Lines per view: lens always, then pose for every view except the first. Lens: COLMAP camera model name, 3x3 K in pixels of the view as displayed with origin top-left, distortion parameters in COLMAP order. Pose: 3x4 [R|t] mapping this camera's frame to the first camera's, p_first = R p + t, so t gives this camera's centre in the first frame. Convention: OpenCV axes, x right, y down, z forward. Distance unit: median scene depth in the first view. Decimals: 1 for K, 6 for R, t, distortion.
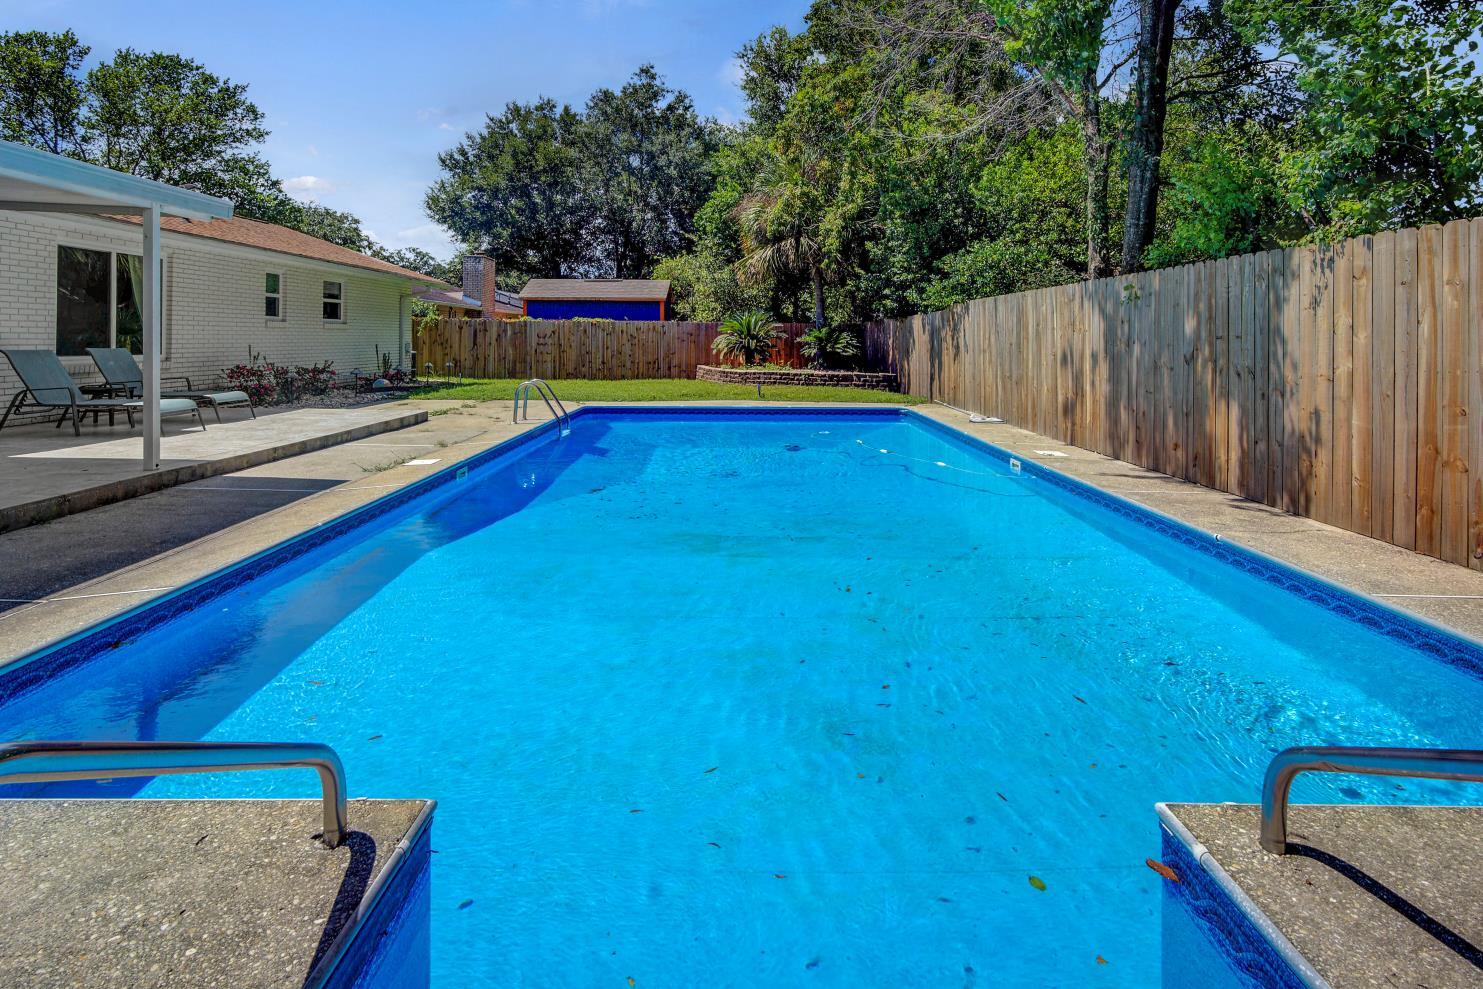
lens RADIAL K [[732.7, 0, 744.0], [0, 732.7, 342.8], [0, 0, 1]] dist [0.000230, 0.000102]
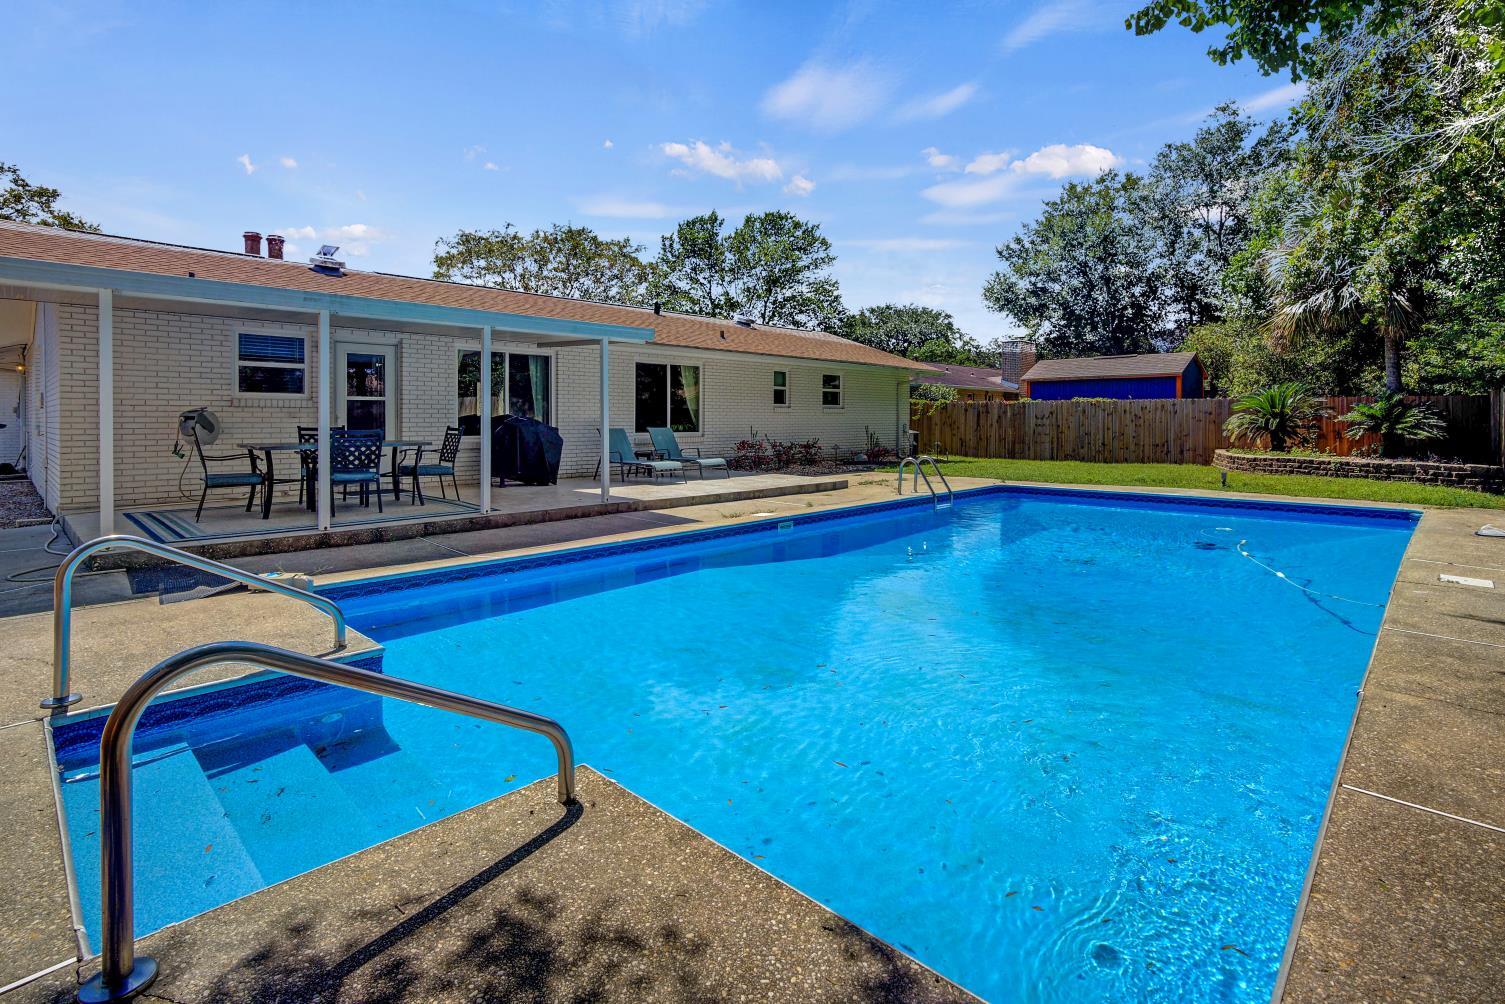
lens RADIAL K [[728.2, 0, 774.5], [0, 728.2, 422.7], [0, 0, 1]] dist [0.003638, 0.000290]
pose [[0.727188, -0.005168, -0.686419, 0.145440], [0.002995, 0.999986, -0.004356, 0.001853], [0.686432, 0.001112, 0.727193, 0.023652]]
